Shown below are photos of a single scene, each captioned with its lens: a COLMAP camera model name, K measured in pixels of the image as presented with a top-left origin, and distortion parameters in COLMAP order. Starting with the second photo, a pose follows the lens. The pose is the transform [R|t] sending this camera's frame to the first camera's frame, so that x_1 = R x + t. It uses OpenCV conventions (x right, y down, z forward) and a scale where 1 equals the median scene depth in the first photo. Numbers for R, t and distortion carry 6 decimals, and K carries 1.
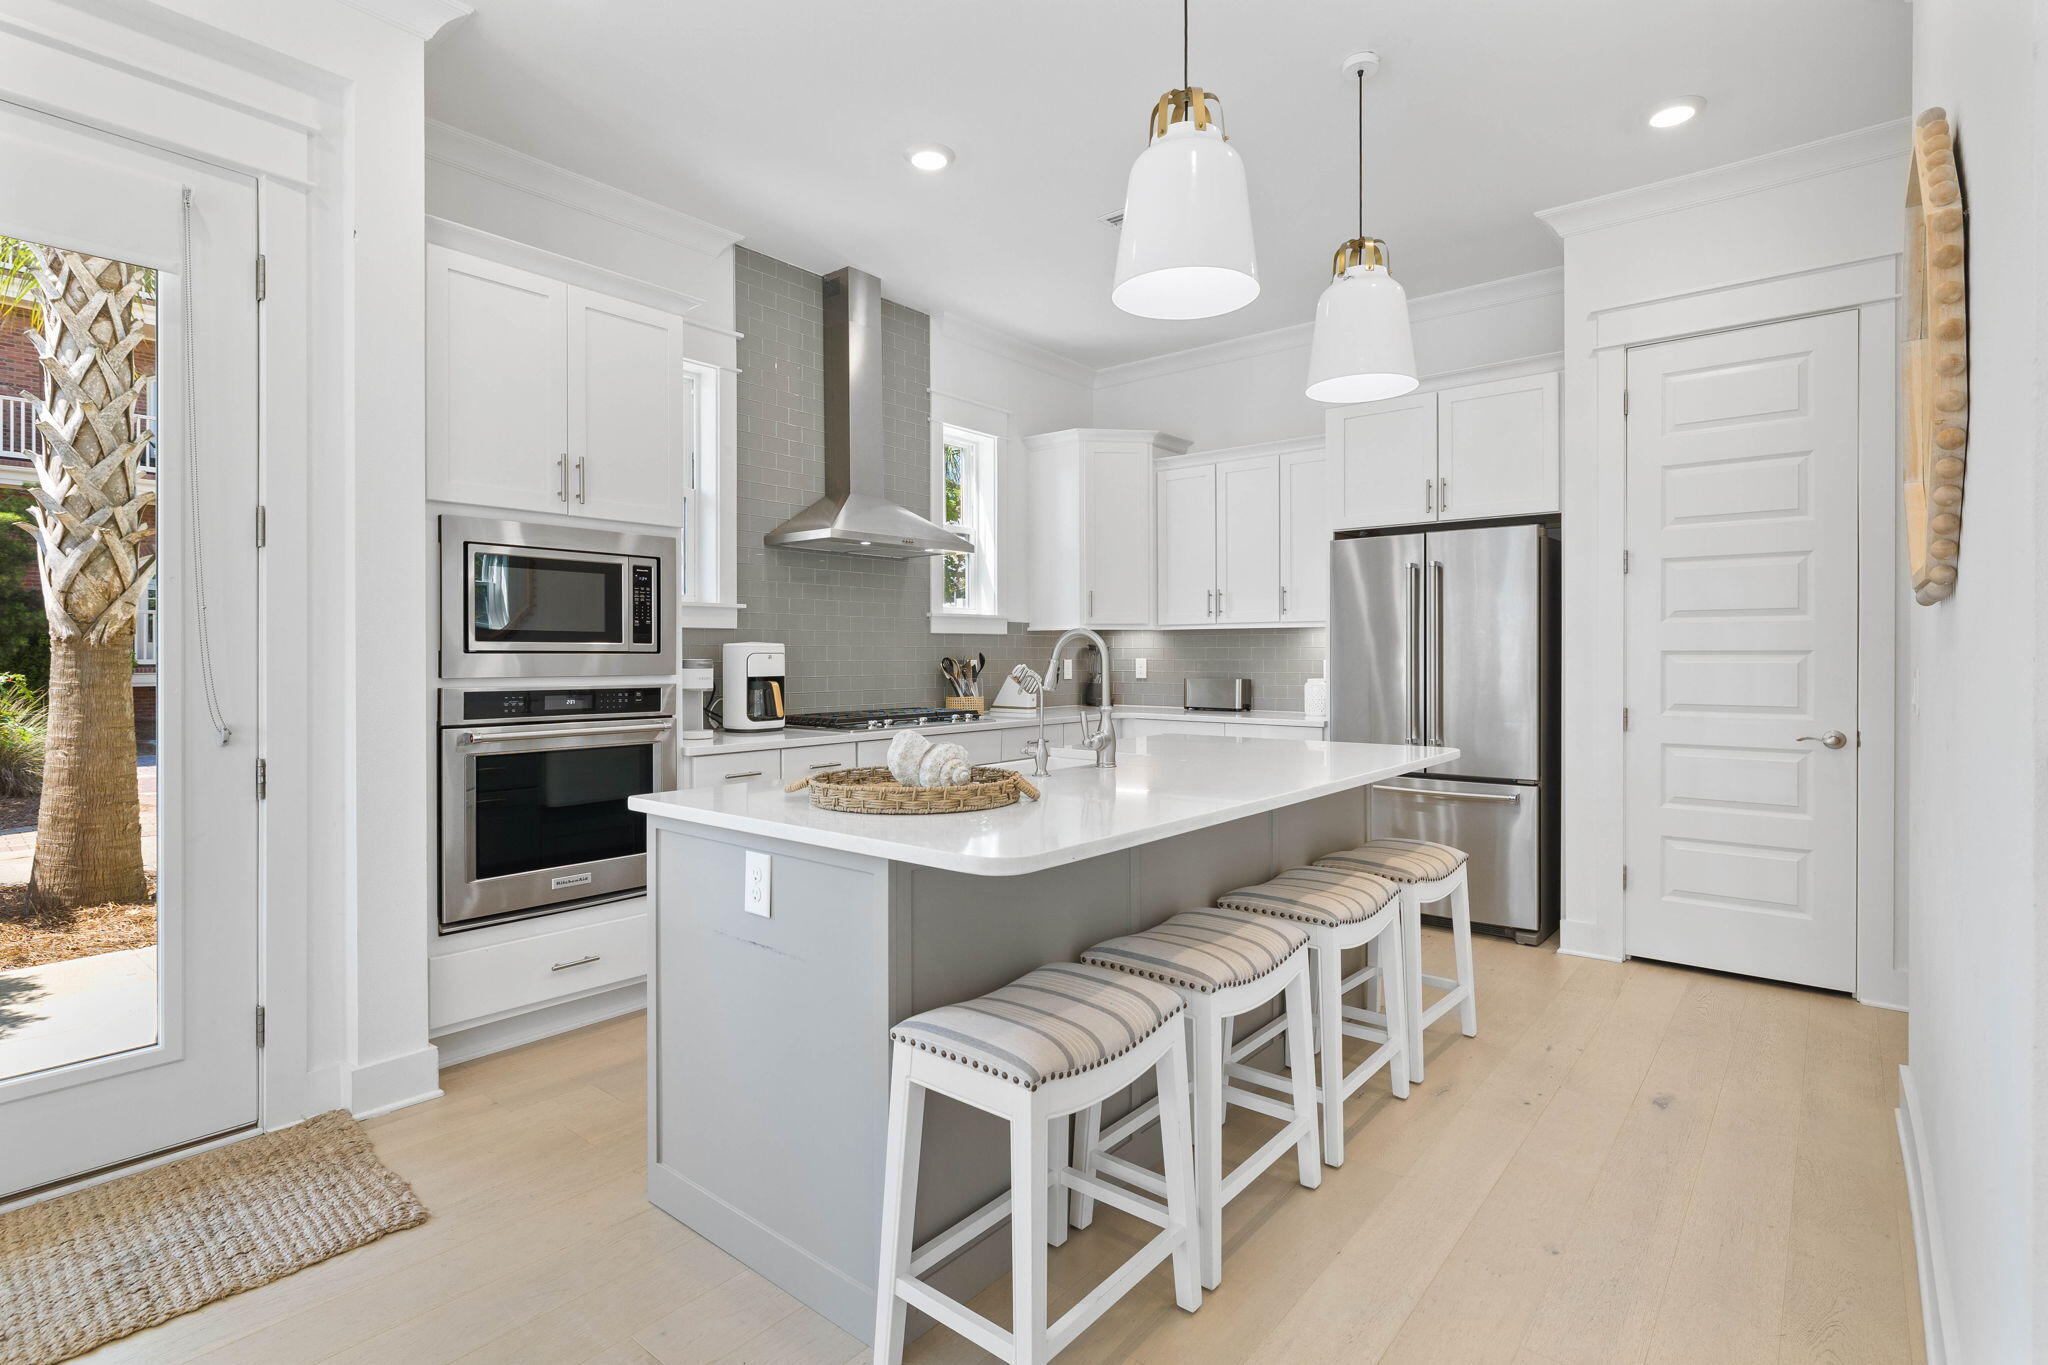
lens RADIAL K [[994.5, 0, 1016.3], [0, 994.5, 659.0], [0, 0, 1]] dist [-0.000566, -0.000364]
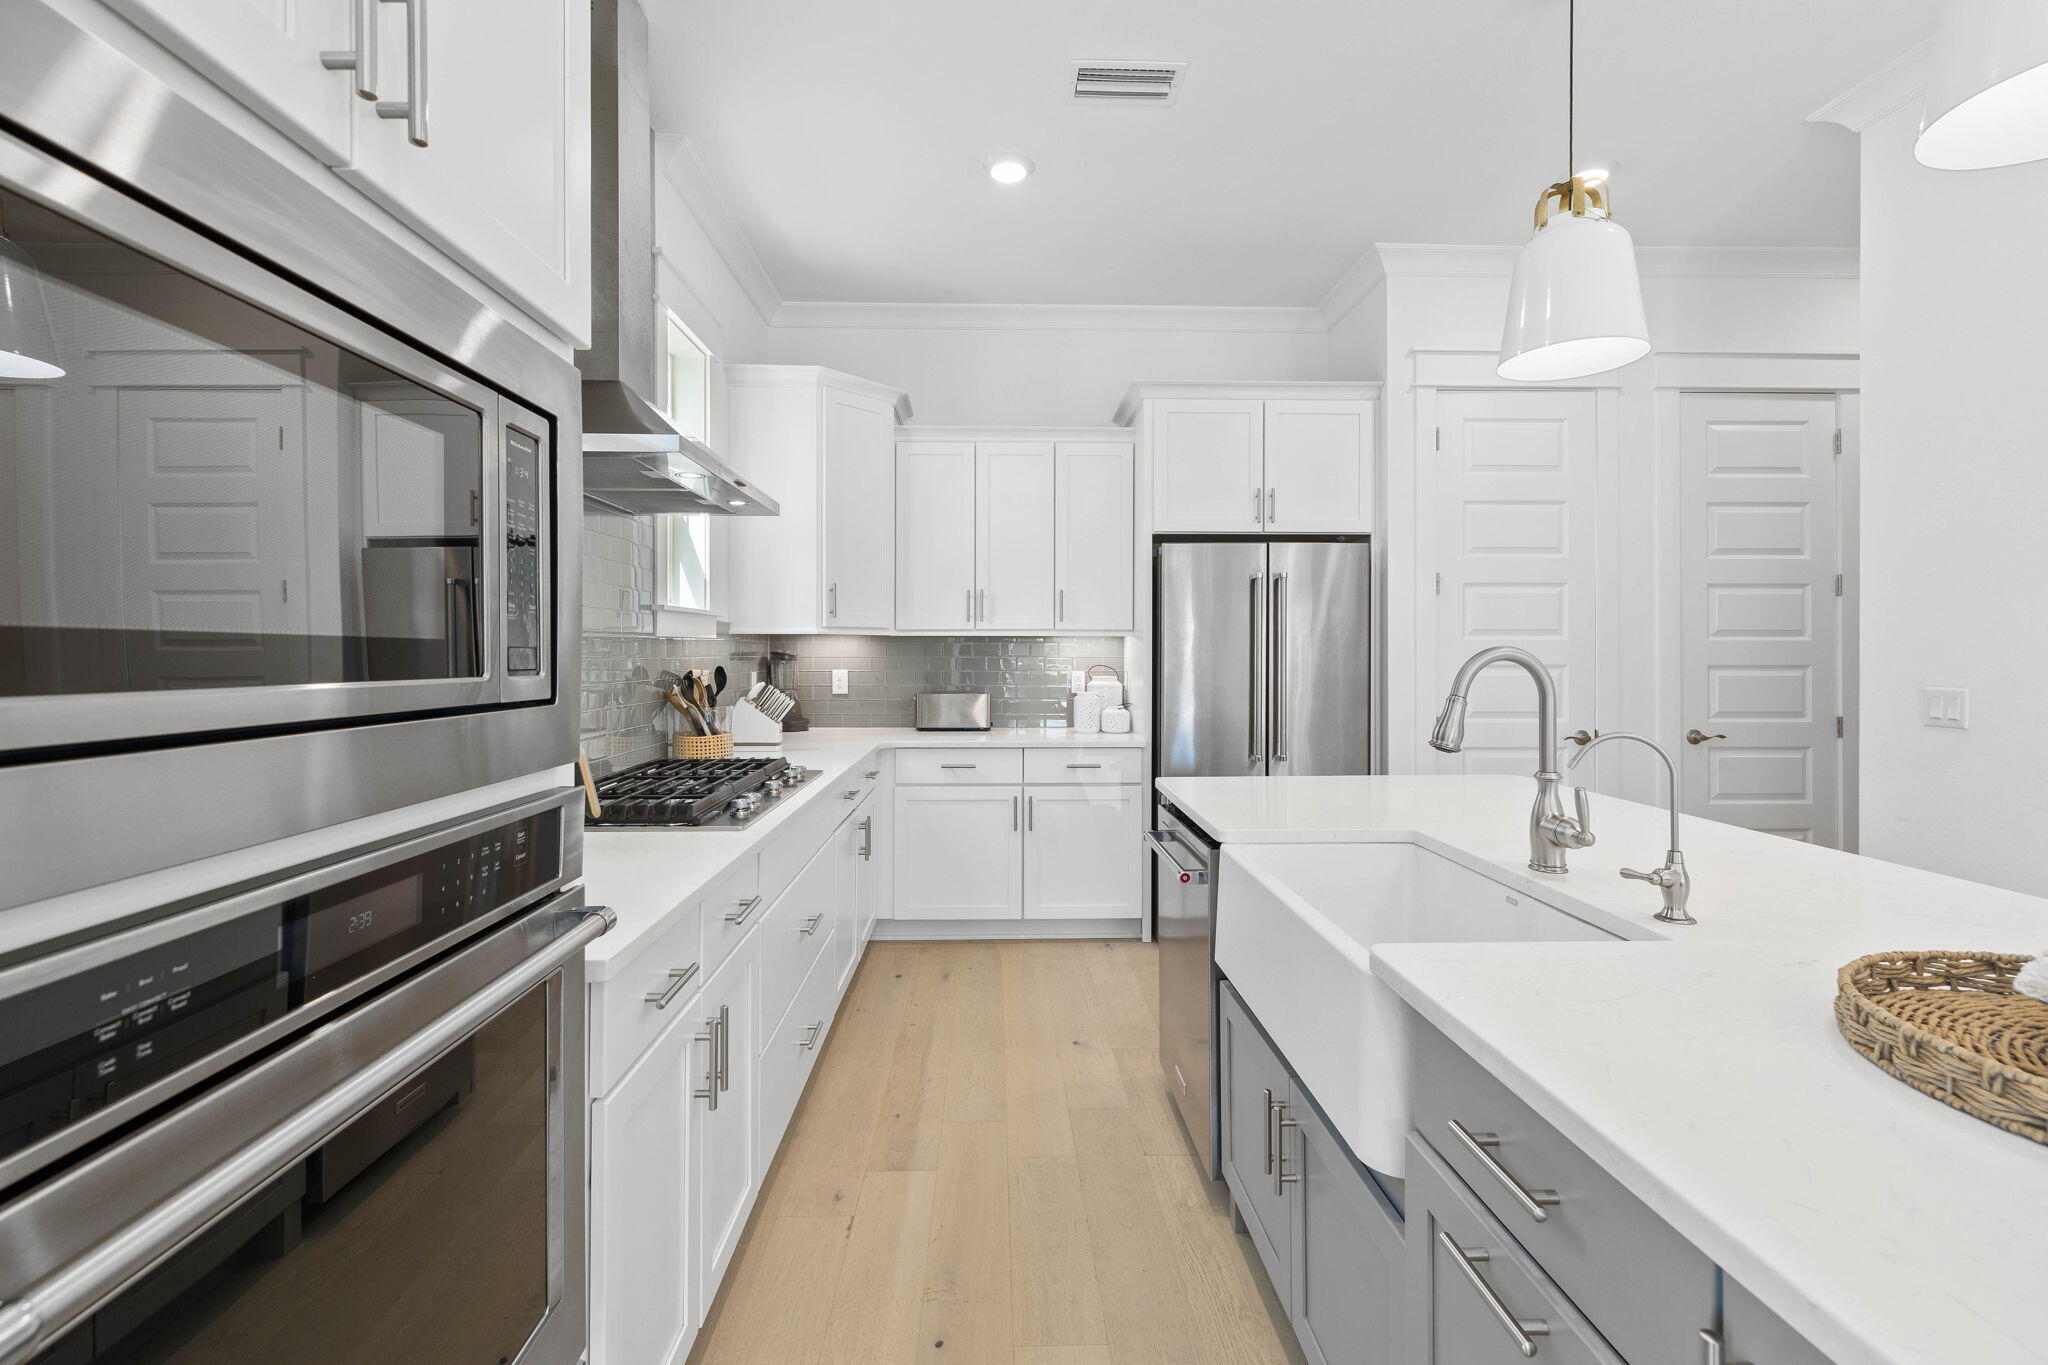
lens RADIAL K [[871.4, 0, 1014.8], [0, 871.4, 659.7], [0, 0, 1]] dist [-0.000486, -0.001166]
pose [[0.753550, -0.004132, 0.657377, -0.279398], [0.000858, 0.999986, 0.005302, -0.014384], [-0.657390, -0.003432, 0.753543, 0.432636]]
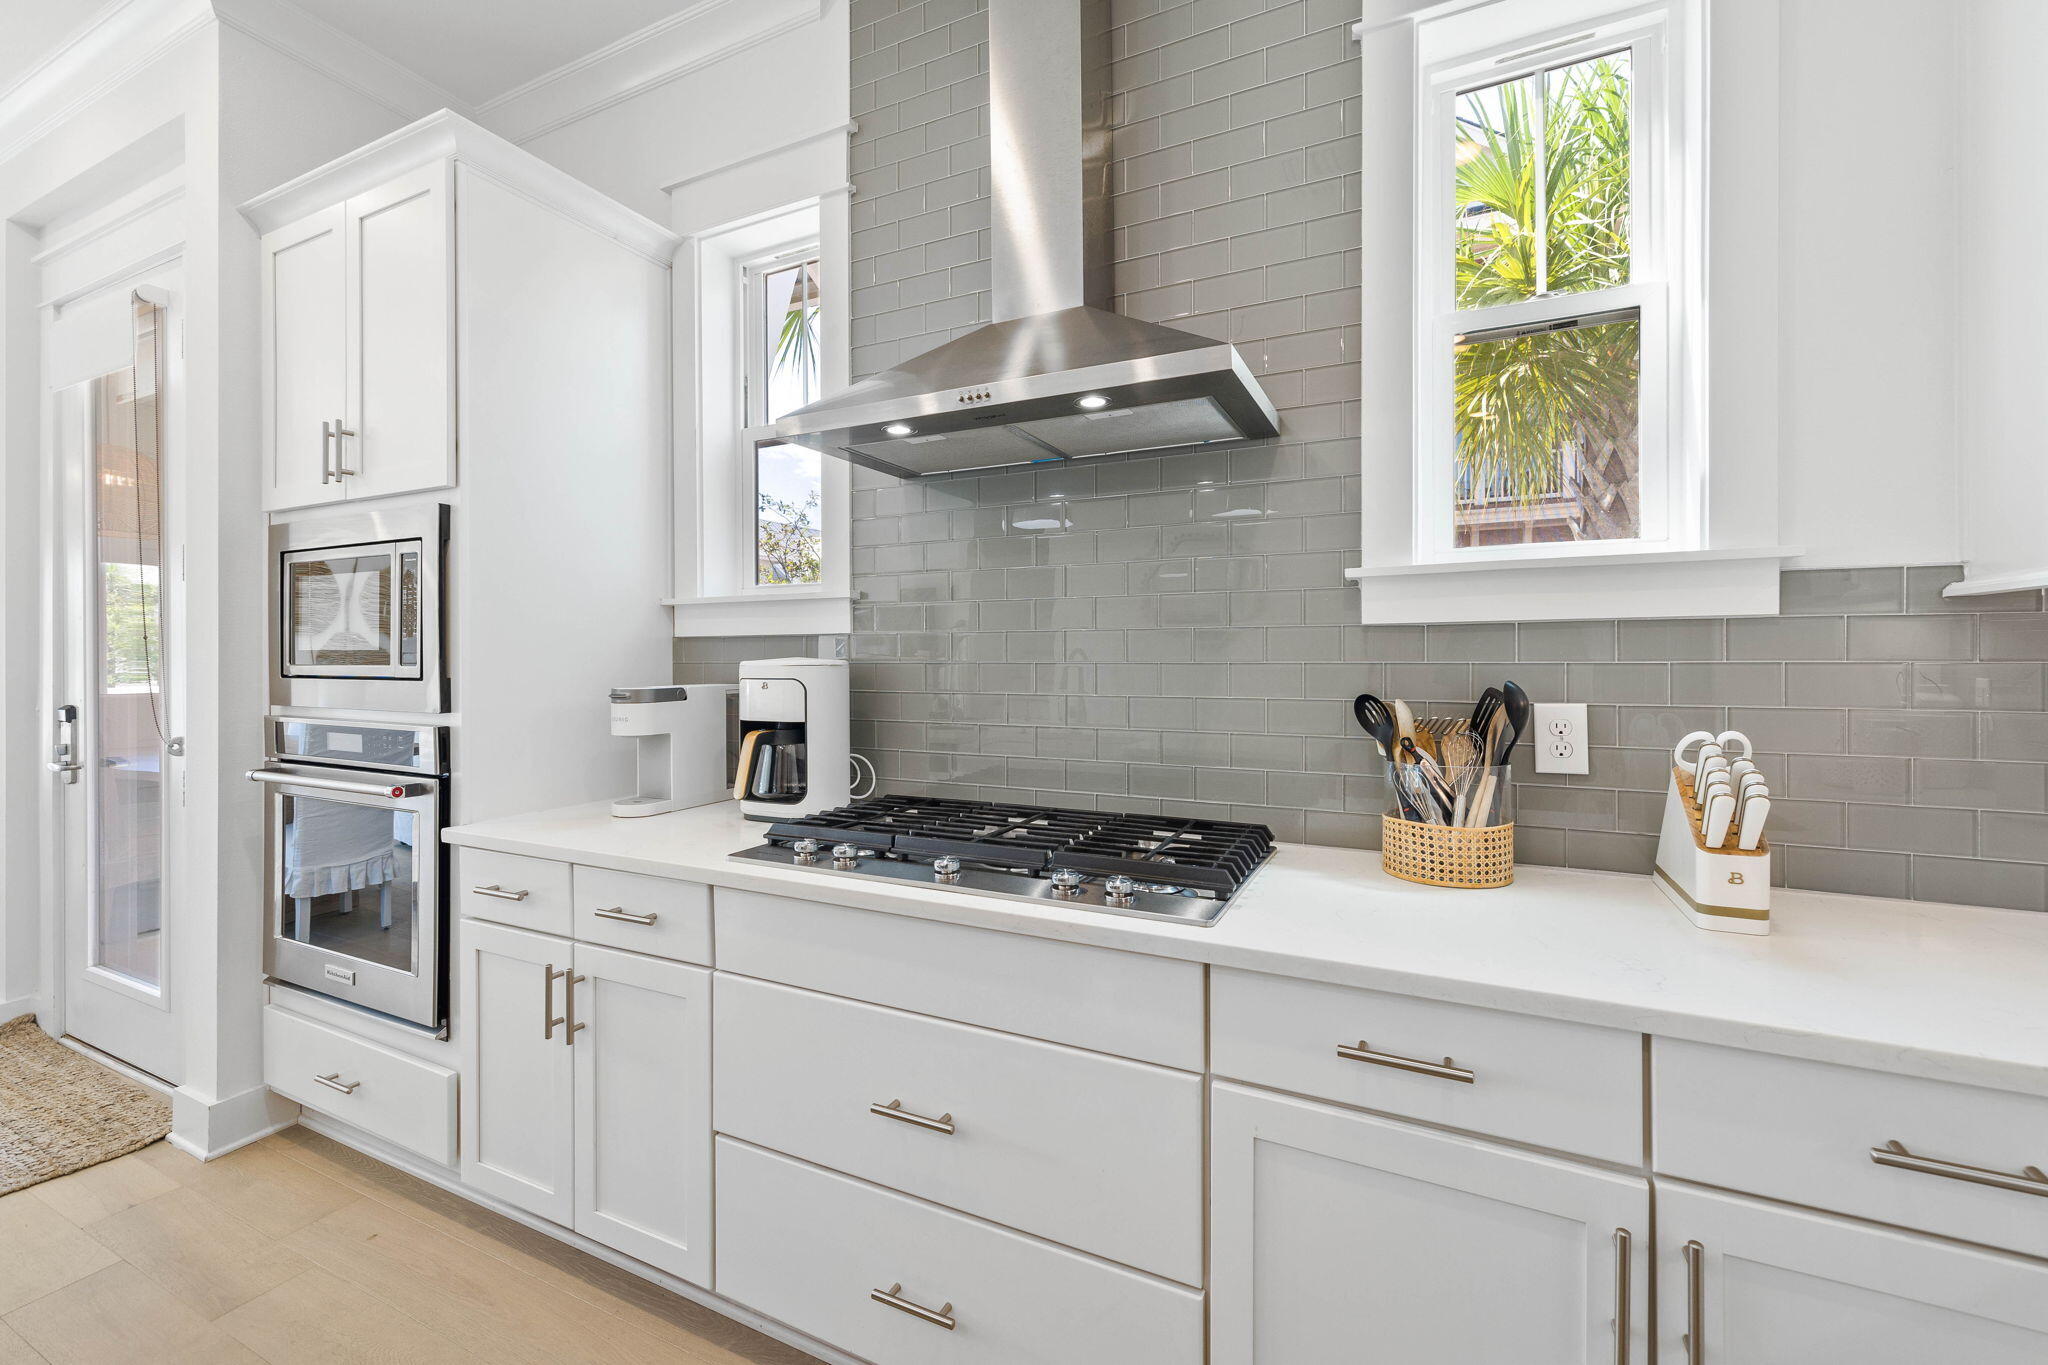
lens RADIAL K [[871.4, 0, 1014.8], [0, 871.4, 659.7], [0, 0, 1]] dist [-0.000486, -0.001166]
pose [[0.225765, 0.001027, -0.974181, 0.192874], [-0.000981, 0.999999, 0.000827, -0.013334], [0.974181, 0.000769, 0.225766, 0.806620]]
